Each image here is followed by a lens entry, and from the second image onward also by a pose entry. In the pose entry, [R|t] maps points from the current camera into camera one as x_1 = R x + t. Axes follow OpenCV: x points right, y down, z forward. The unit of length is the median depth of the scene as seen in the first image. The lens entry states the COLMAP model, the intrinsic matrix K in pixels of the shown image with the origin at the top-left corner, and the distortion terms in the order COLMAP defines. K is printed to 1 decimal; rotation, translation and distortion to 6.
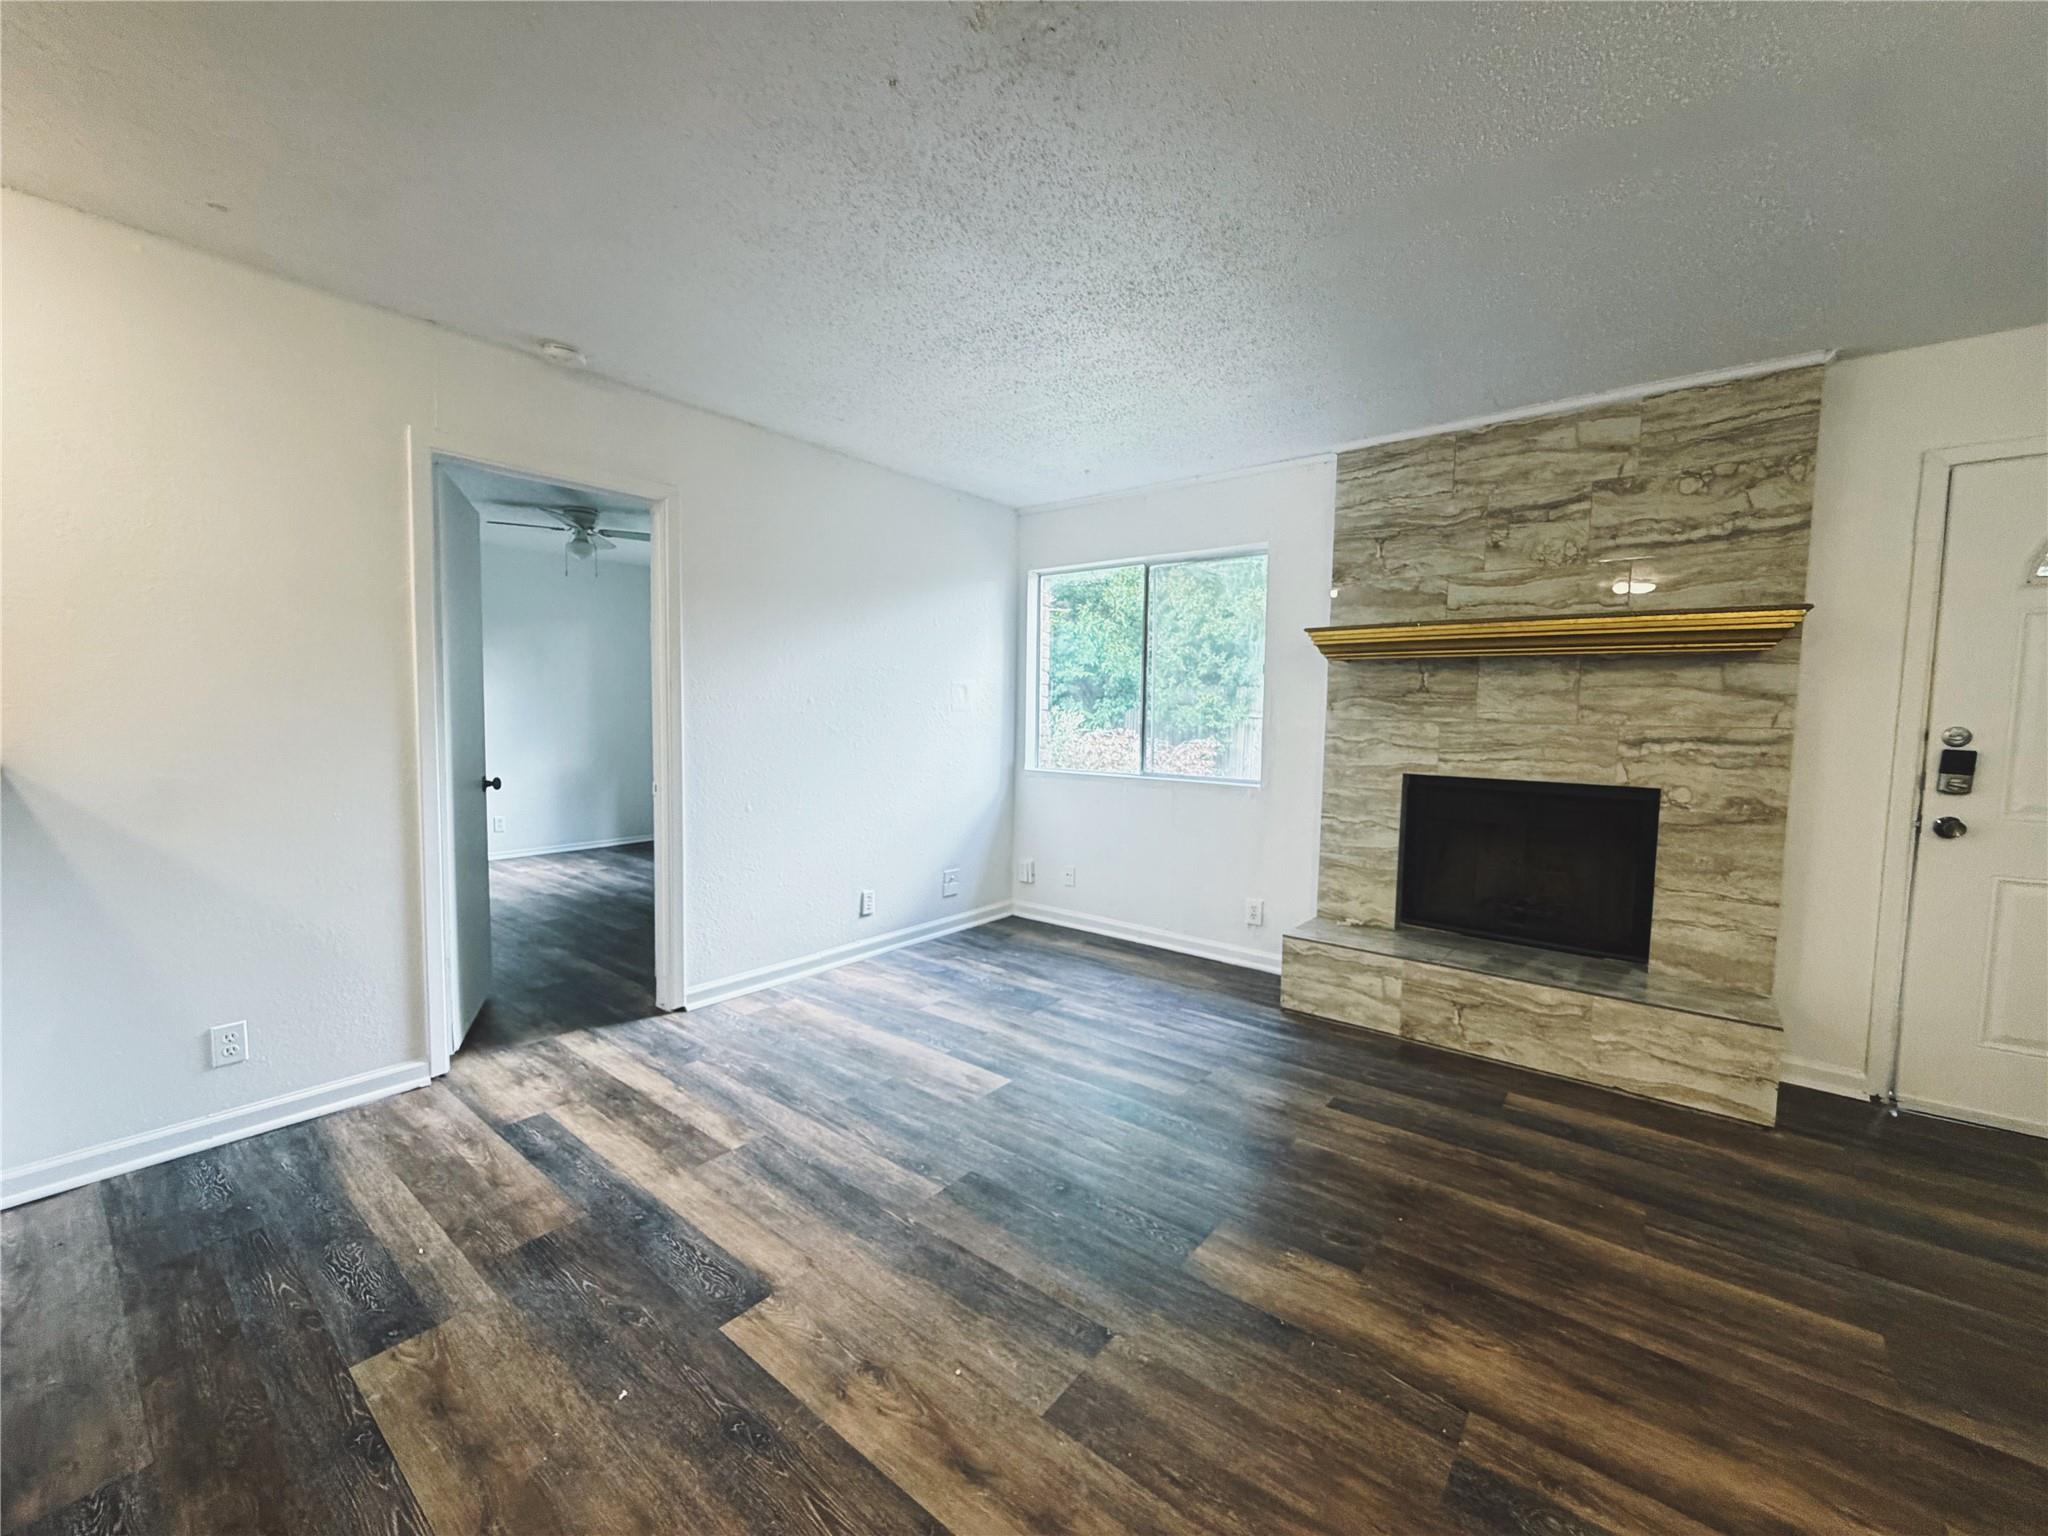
lens RADIAL K [[818.5, 0, 1019.6], [0, 818.5, 768.6], [0, 0, 1]] dist [-0.001359, 0.000557]
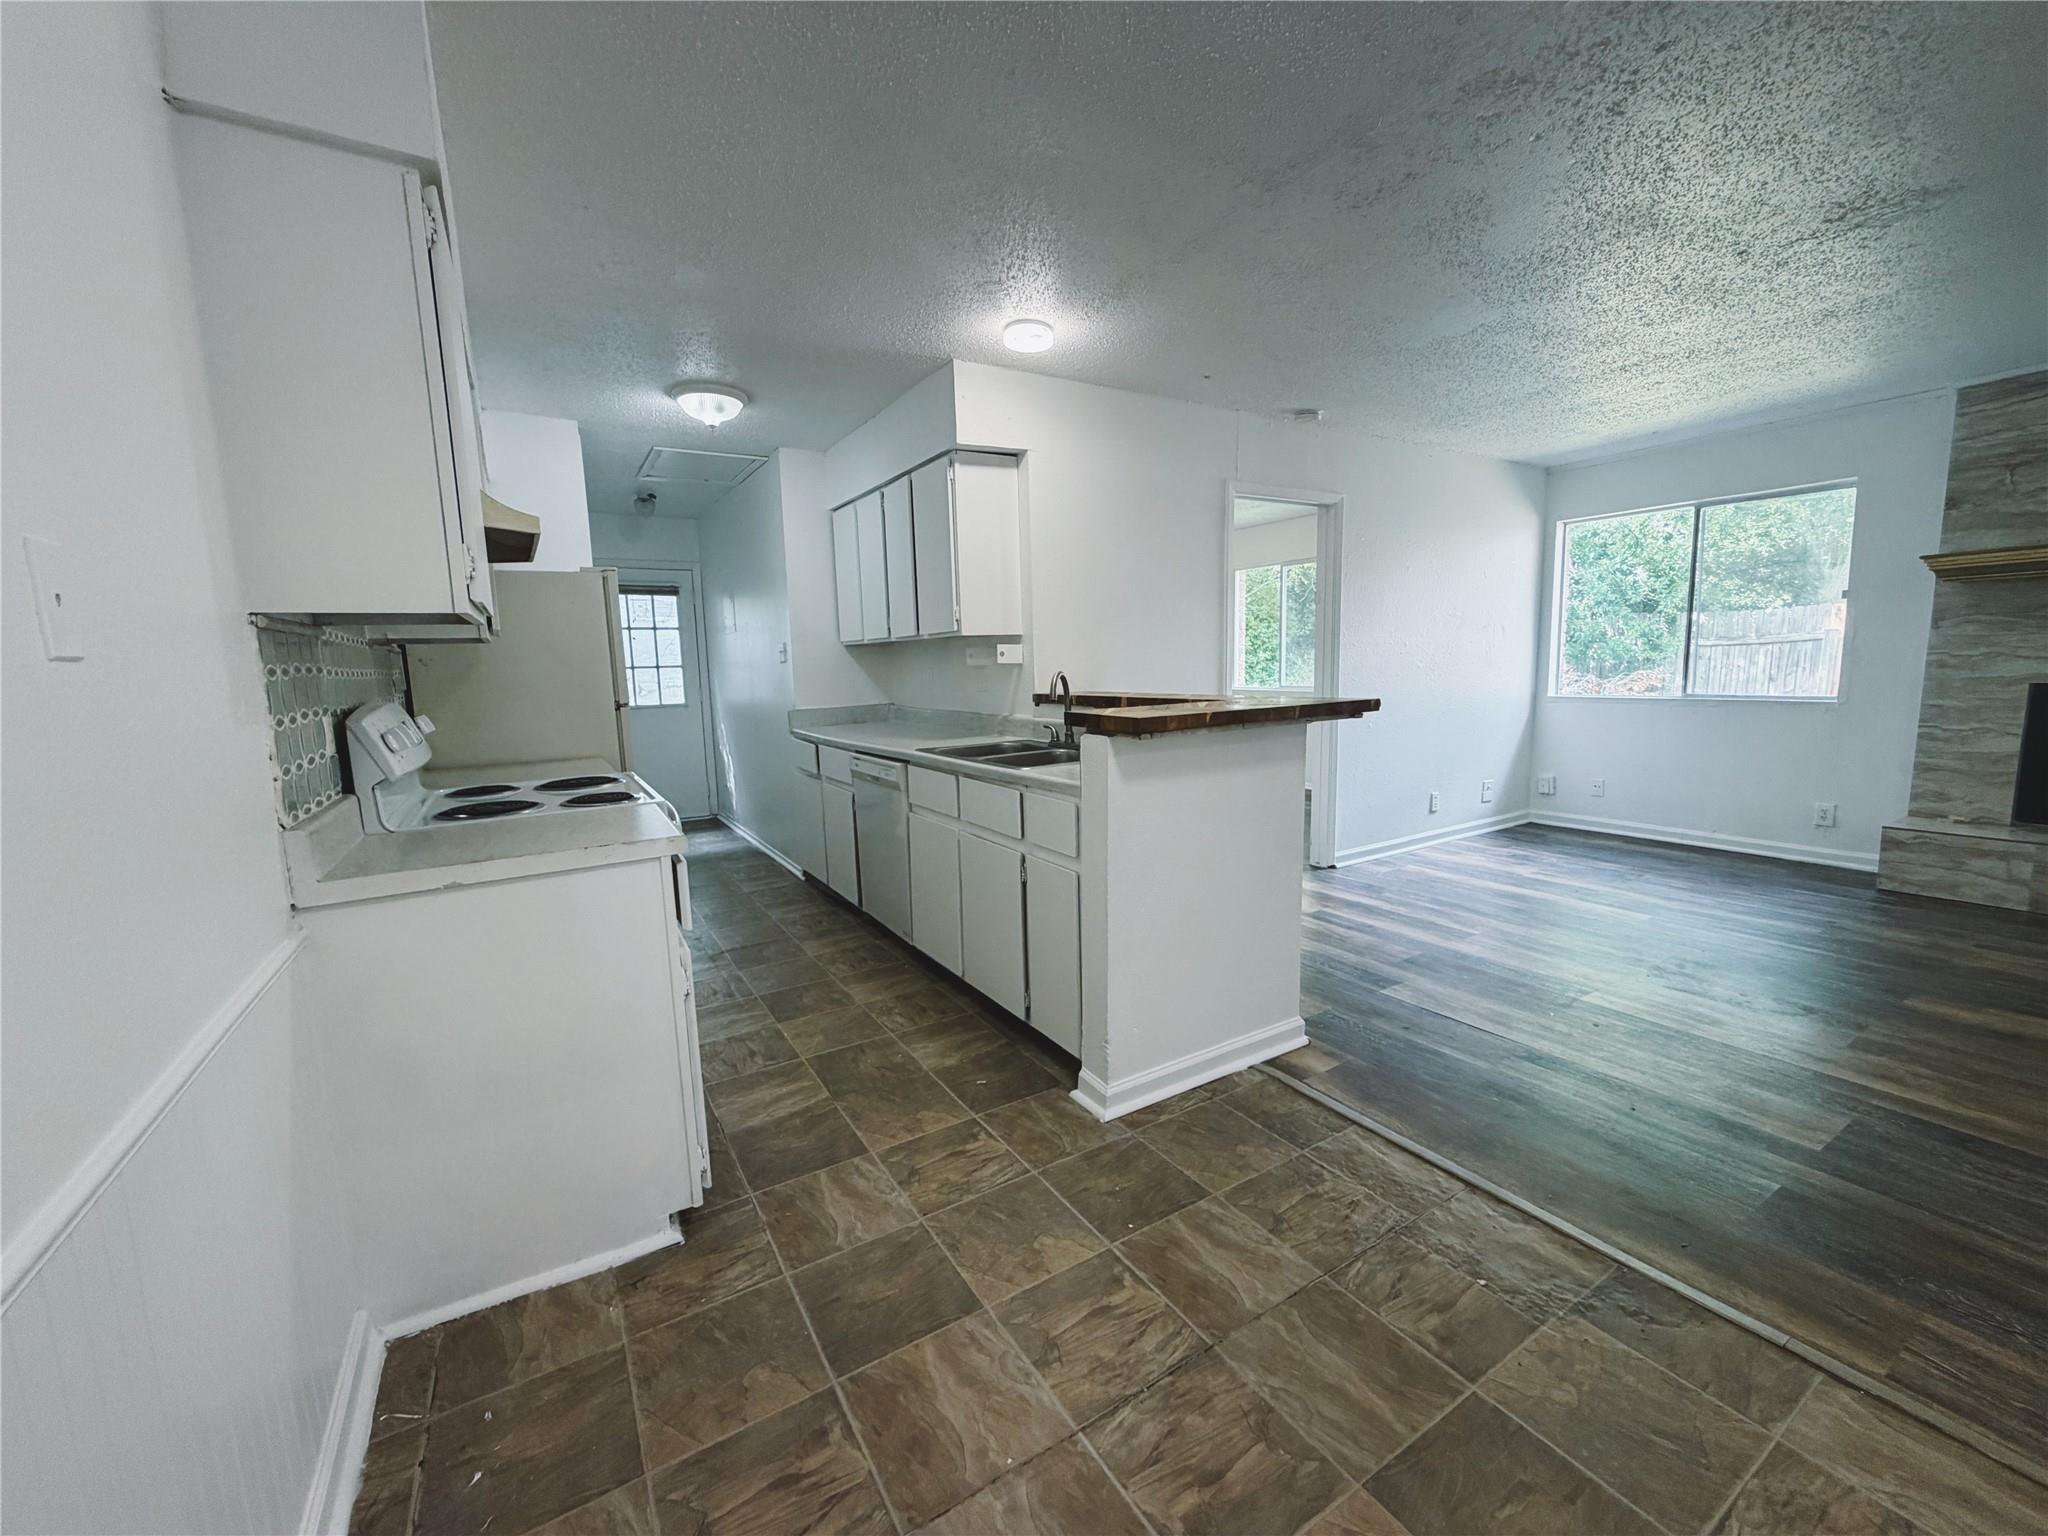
lens RADIAL K [[818.5, 0, 1018.6], [0, 818.5, 768.5], [0, 0, 1]] dist [-0.001359, 0.000557]
pose [[0.940242, 0.001359, -0.340503, -0.508074], [0.019238, 0.998183, 0.057106, 0.038215], [0.339962, -0.060244, 0.938508, -0.579583]]
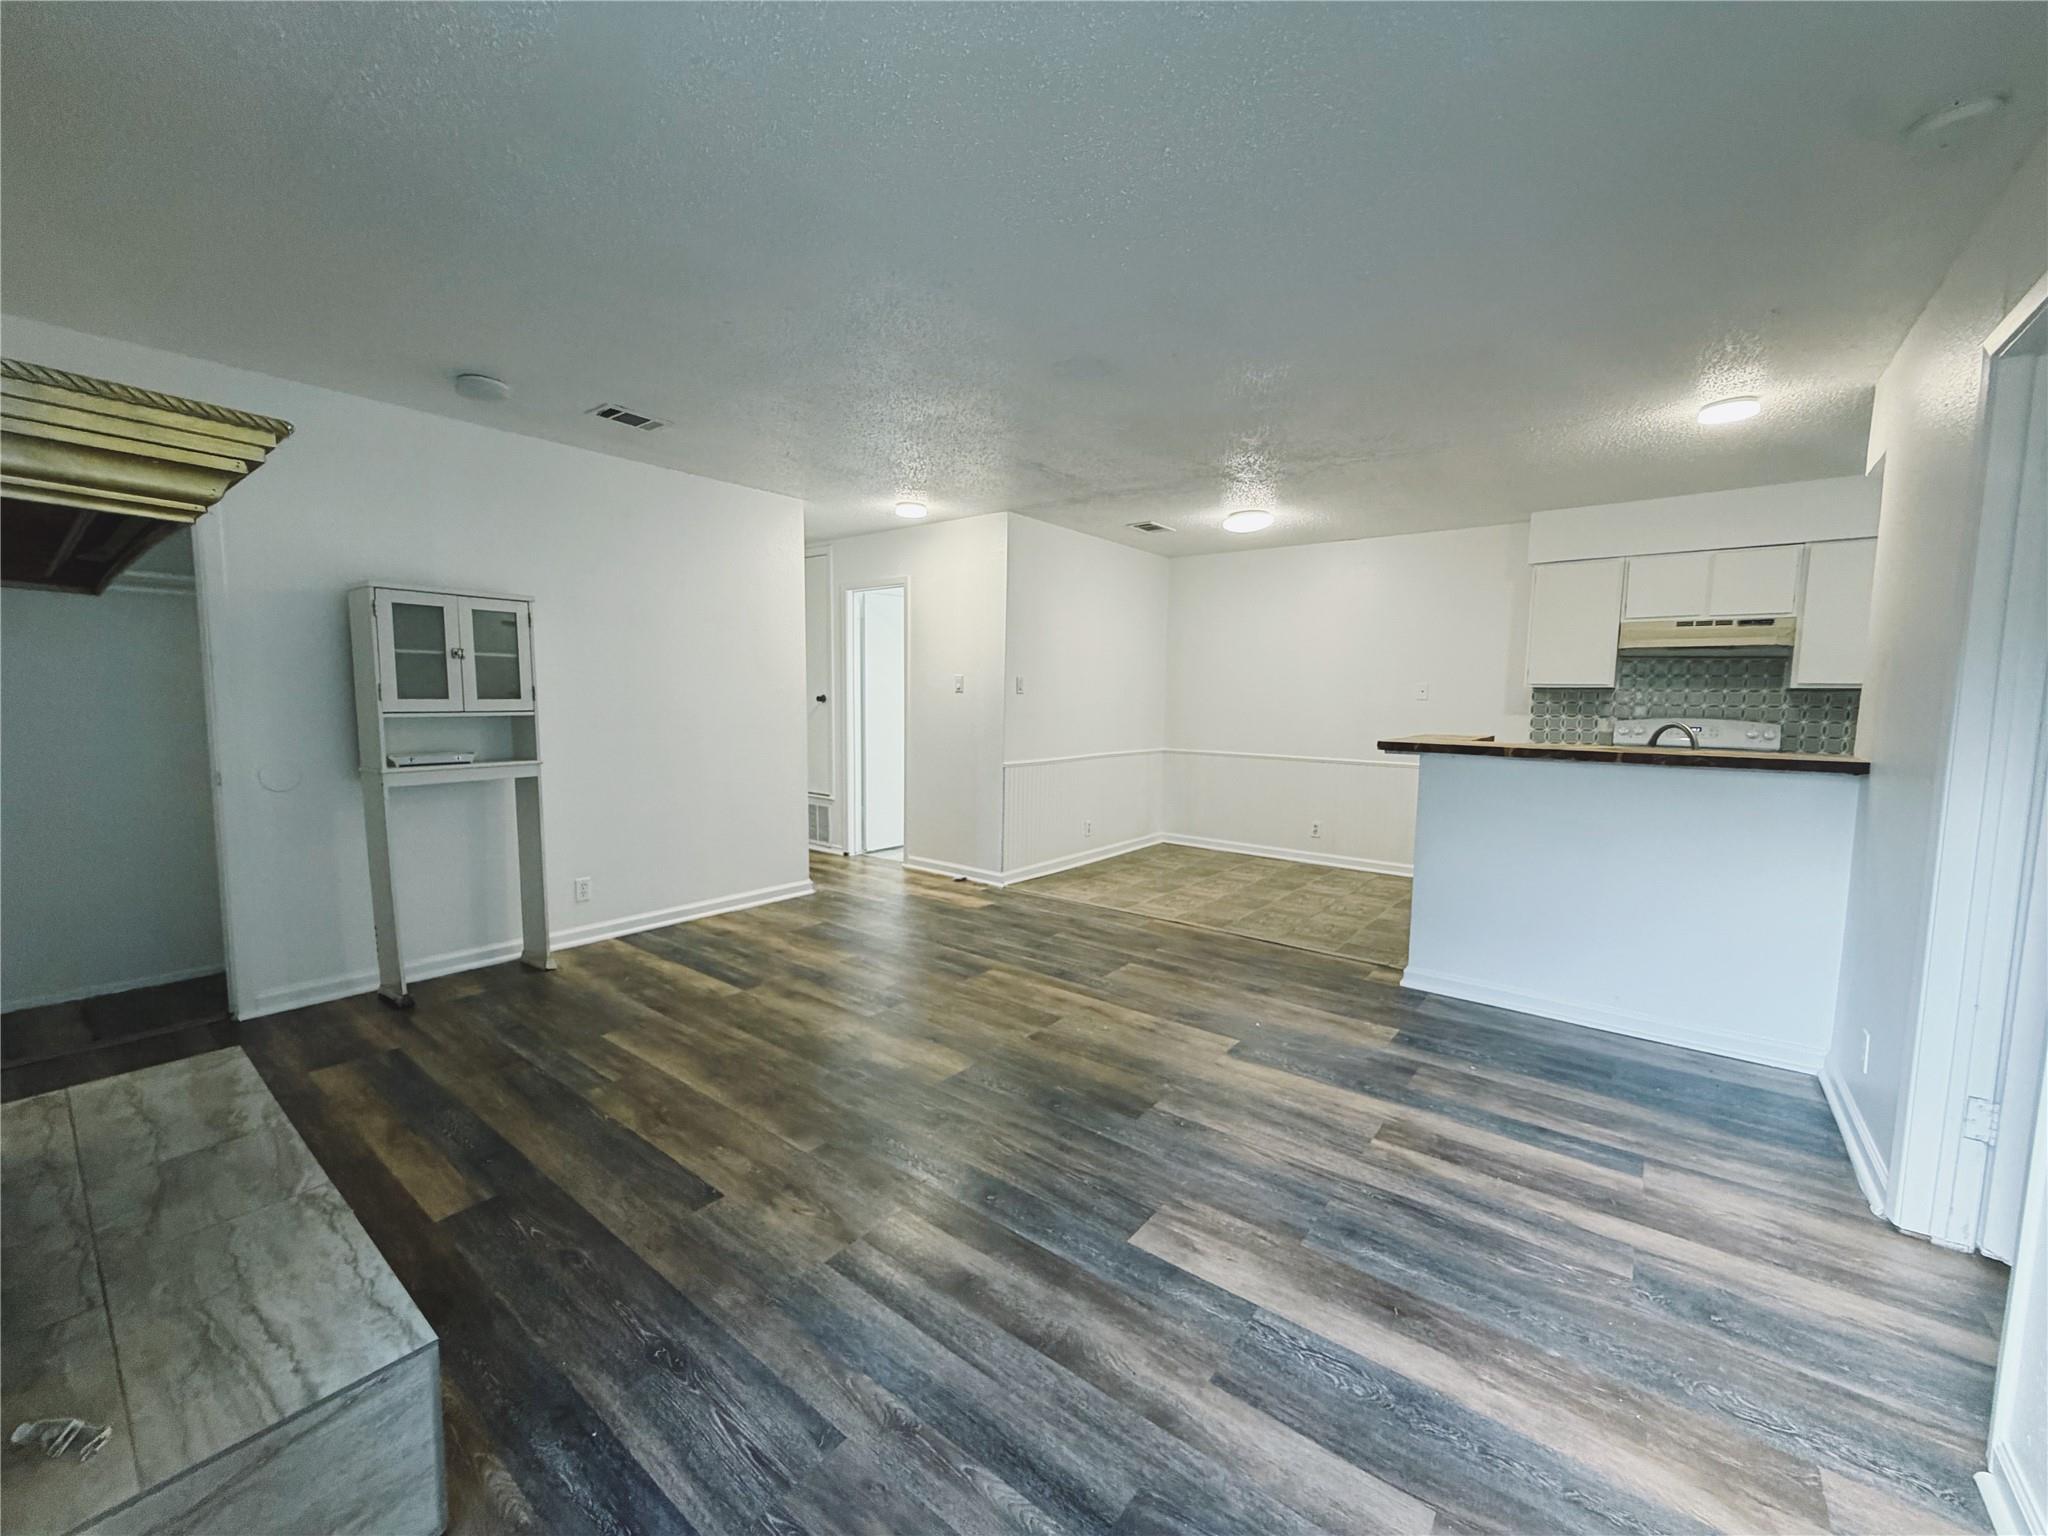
lens RADIAL K [[818.5, 0, 1018.5], [0, 818.5, 765.0], [0, 0, 1]] dist [-0.001359, 0.000557]
pose [[-0.999555, -0.026727, -0.013234, 0.099003], [-0.028500, 0.986742, 0.159776, -0.121484], [0.008789, 0.160082, -0.987065, 1.541224]]
